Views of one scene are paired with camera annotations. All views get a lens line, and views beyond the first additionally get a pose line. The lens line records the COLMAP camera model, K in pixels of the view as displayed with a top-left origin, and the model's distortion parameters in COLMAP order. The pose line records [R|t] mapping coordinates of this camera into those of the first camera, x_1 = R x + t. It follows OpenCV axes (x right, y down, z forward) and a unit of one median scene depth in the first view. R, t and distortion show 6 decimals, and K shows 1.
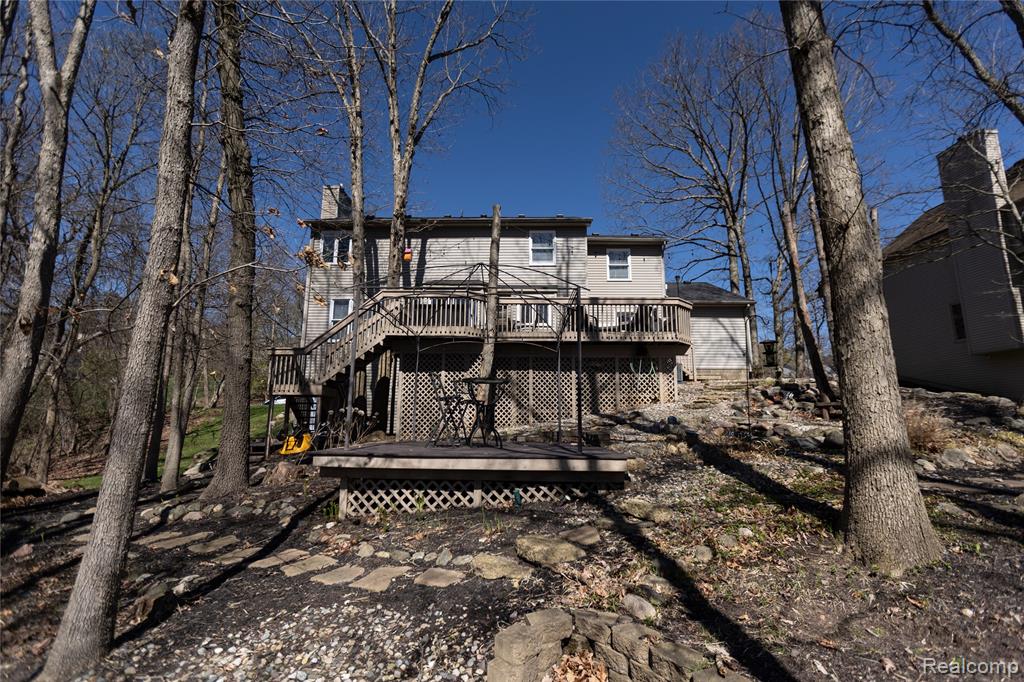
lens RADIAL K [[470.5, 0, 513.7], [0, 470.5, 341.8], [0, 0, 1]] dist [0.001230, 0.000484]
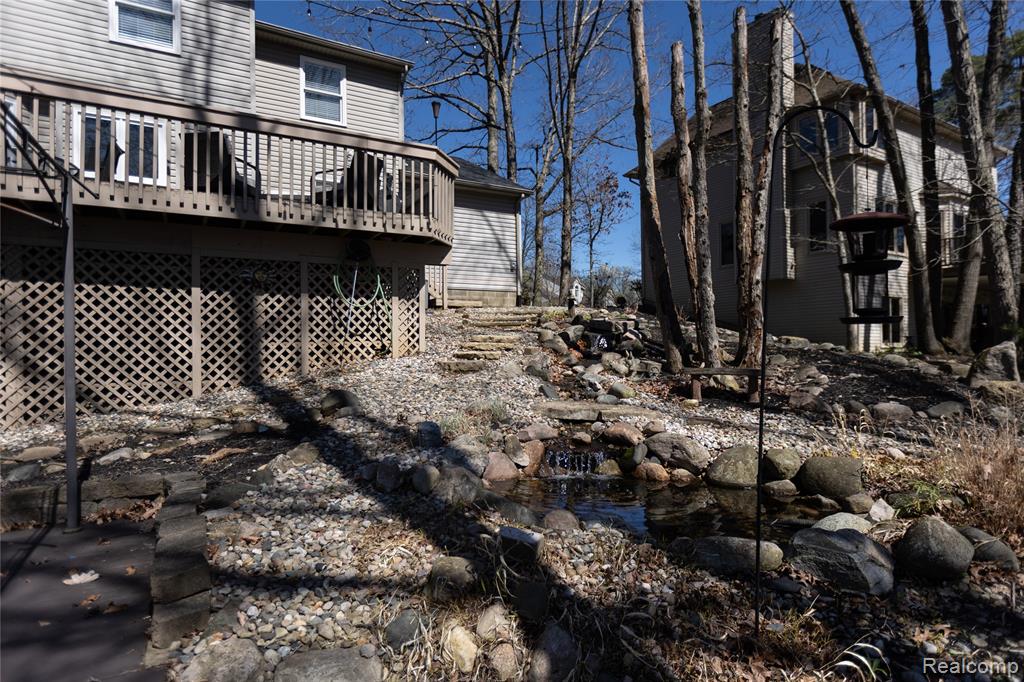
lens RADIAL K [[558.5, 0, 513.8], [0, 558.5, 342.4], [0, 0, 1]] dist [0.006079, 0.000016]
pose [[0.862936, -0.014396, 0.505108, 0.119368], [-0.070544, 0.986373, 0.148631, 0.015230], [-0.500365, -0.163891, 0.850161, 0.420214]]
